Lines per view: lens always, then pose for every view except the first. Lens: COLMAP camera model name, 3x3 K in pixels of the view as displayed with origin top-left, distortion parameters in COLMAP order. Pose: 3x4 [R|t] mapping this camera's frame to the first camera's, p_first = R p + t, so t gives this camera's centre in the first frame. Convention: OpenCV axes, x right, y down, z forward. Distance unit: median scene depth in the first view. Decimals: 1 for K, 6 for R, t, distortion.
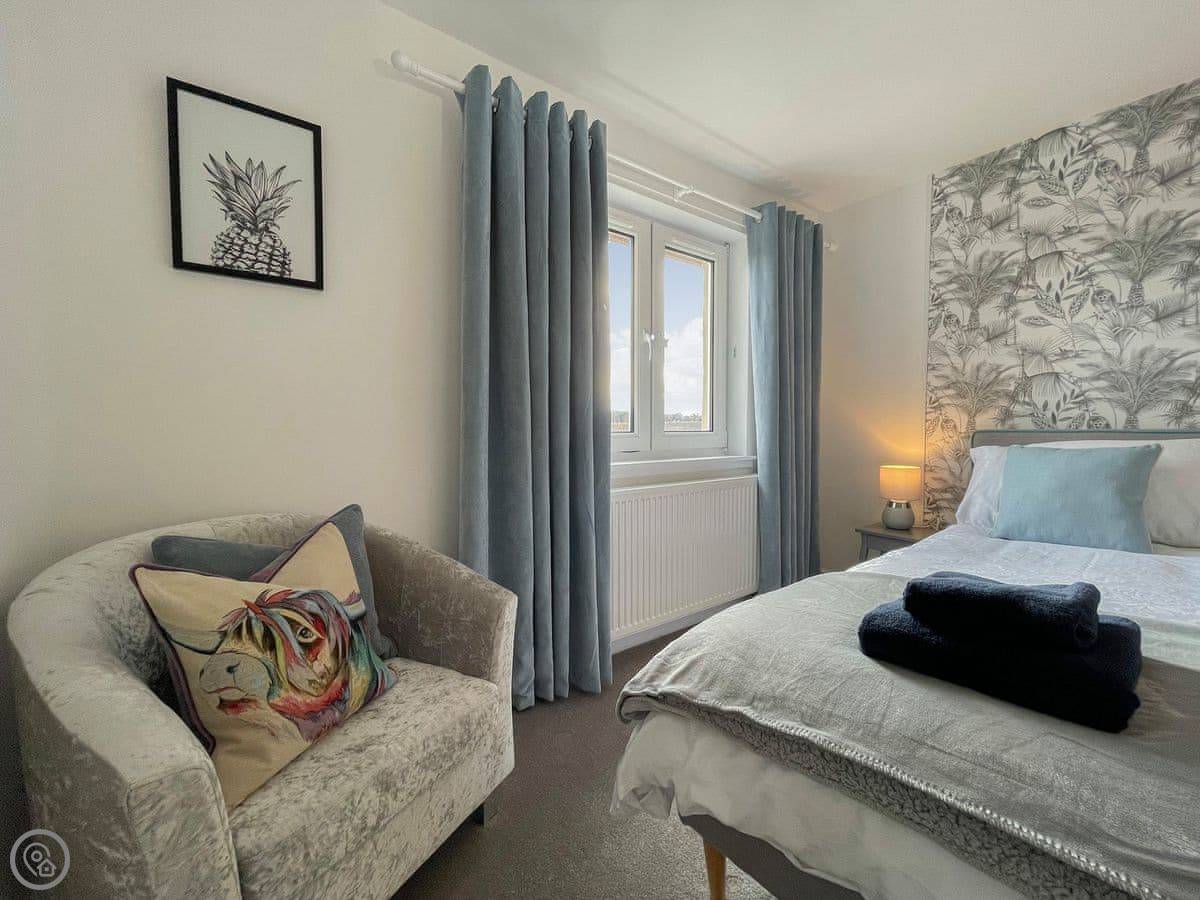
lens RADIAL K [[483.8, 0, 602.2], [0, 483.8, 445.6], [0, 0, 1]] dist [-0.007139, 0.000626]
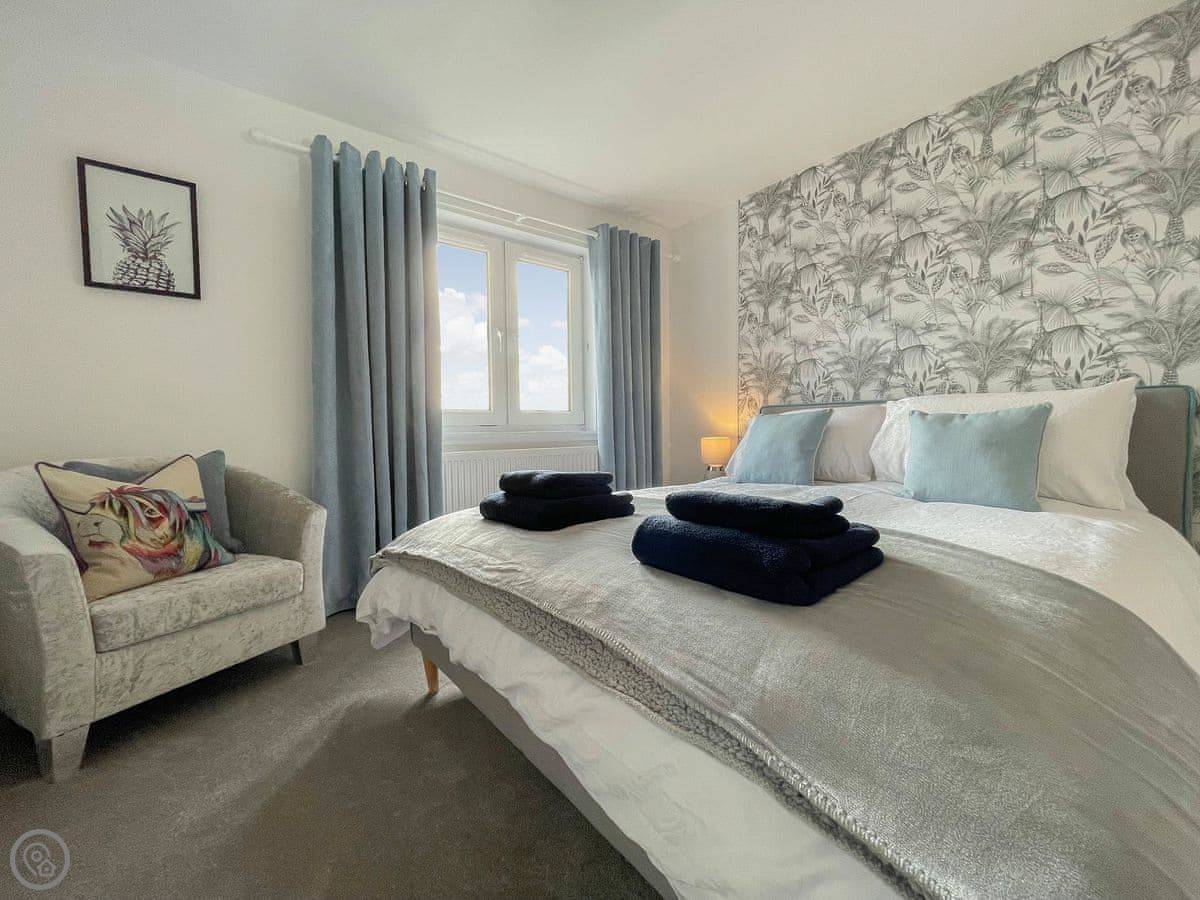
lens RADIAL K [[477.8, 0, 597.6], [0, 477.8, 446.4], [0, 0, 1]] dist [-0.008940, 0.000293]
pose [[0.999856, -0.009161, 0.014263, 0.600667], [0.009109, 0.999952, 0.003721, 0.118477], [-0.014297, -0.003590, 0.999891, -0.430830]]
